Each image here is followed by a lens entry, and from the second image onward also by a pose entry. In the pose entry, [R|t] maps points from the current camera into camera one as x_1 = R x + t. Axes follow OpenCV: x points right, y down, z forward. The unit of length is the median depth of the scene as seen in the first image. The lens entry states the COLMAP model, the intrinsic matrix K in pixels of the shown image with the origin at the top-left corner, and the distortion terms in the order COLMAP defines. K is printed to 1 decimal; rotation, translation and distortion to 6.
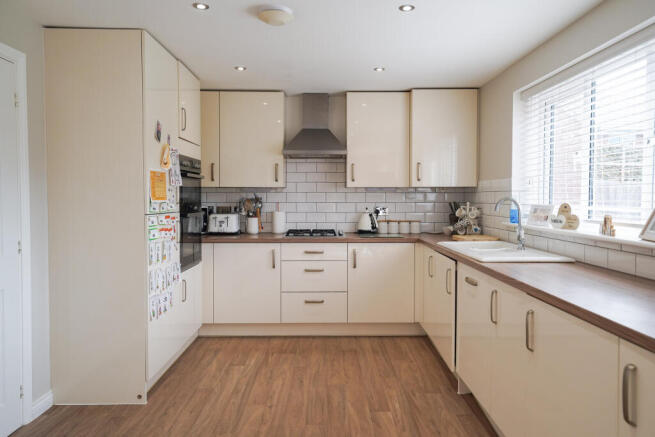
lens RADIAL K [[457.3, 0, 325.6], [0, 457.3, 214.3], [0, 0, 1]] dist [0.022863, -0.000531]
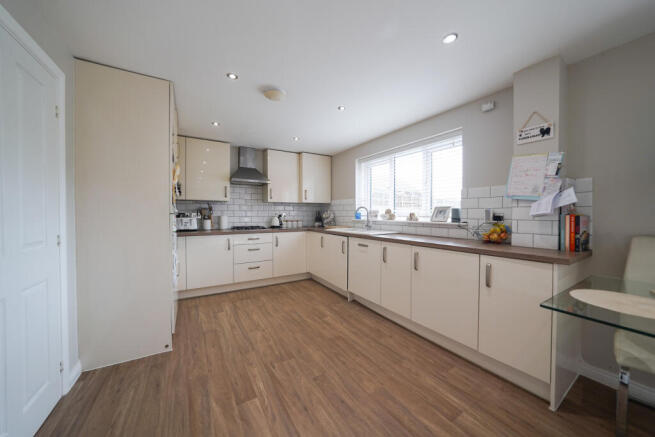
lens RADIAL K [[232.2, 0, 326.0], [0, 232.2, 217.7], [0, 0, 1]] dist [-0.020558, 0.002994]
pose [[0.857356, -0.007623, 0.514667, -0.244718], [0.018760, 0.999689, -0.016445, 0.023679], [-0.514381, 0.023754, 0.857233, 0.115788]]
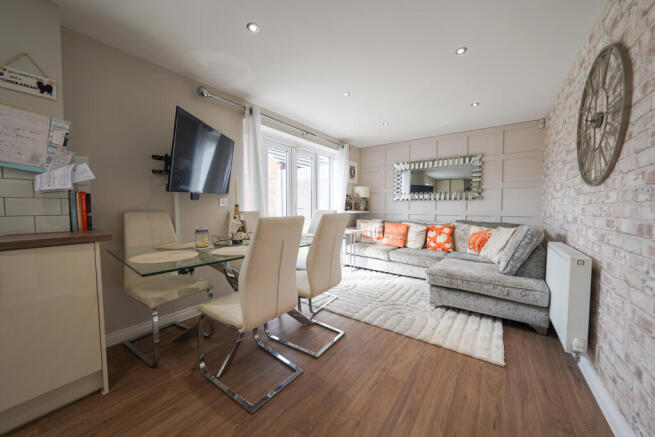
lens RADIAL K [[232.2, 0, 330.9], [0, 232.2, 218.2], [0, 0, 1]] dist [-0.020558, 0.002994]
pose [[-0.806770, -0.024451, 0.590359, -0.230186], [0.025727, 0.996742, 0.076440, 0.044335], [-0.590305, 0.076858, -0.803513, 0.294271]]
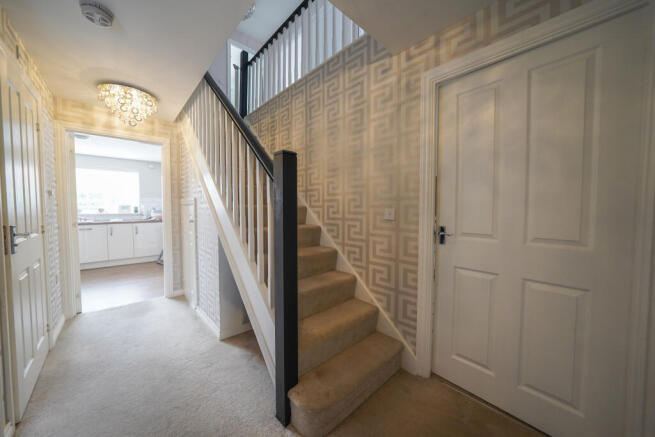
lens RADIAL K [[232.2, 0, 326.5], [0, 232.2, 217.8], [0, 0, 1]] dist [-0.020558, 0.002994]
pose [[-0.671170, -0.033607, 0.740541, -1.351475], [0.021105, 0.997701, 0.064406, -0.001071], [-0.741003, 0.058856, -0.668918, 0.531852]]
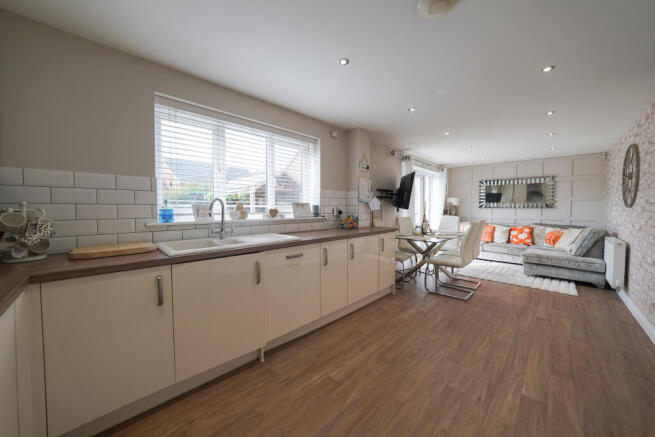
lens RADIAL K [[232.2, 0, 331.5], [0, 232.2, 218.0], [0, 0, 1]] dist [-0.020558, 0.002994]
pose [[-0.711316, -0.028155, 0.702308, -0.184142], [0.028963, 0.997175, 0.069310, -0.013151], [-0.702275, 0.069642, -0.708491, 0.945681]]
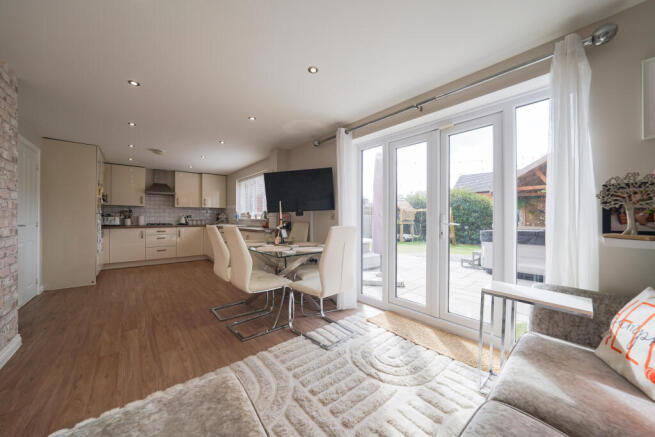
lens RADIAL K [[232.2, 0, 327.6], [0, 232.2, 218.6], [0, 0, 1]] dist [-0.020558, 0.002994]
pose [[0.758898, -0.000267, 0.651210, -0.163568], [0.022534, 0.999412, -0.025851, 0.068608], [-0.650820, 0.034292, 0.758457, -0.627451]]
